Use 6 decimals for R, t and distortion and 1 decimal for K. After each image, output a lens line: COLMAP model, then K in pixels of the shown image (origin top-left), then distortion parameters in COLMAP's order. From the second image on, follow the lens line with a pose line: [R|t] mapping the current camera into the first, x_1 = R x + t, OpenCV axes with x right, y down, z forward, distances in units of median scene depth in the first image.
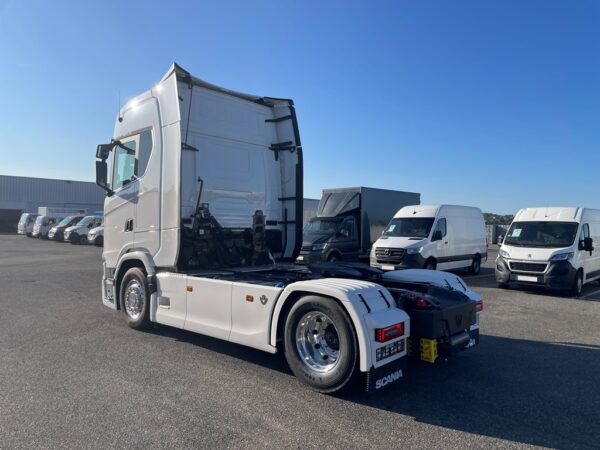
lens RADIAL K [[455.7, 0, 301.3], [0, 455.7, 224.3], [0, 0, 1]] dist [0.063090, -0.040593]
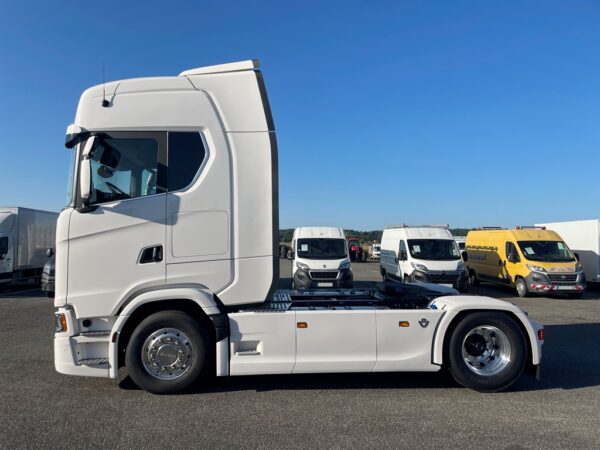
lens RADIAL K [[455.7, 0, 300.3], [0, 455.7, 224.9], [0, 0, 1]] dist [0.063090, -0.040593]
pose [[0.685723, 0.016112, 0.727685, -0.814674], [-0.001019, 0.999775, -0.021176, -0.031360], [-0.727862, 0.013779, 0.685585, 0.359804]]
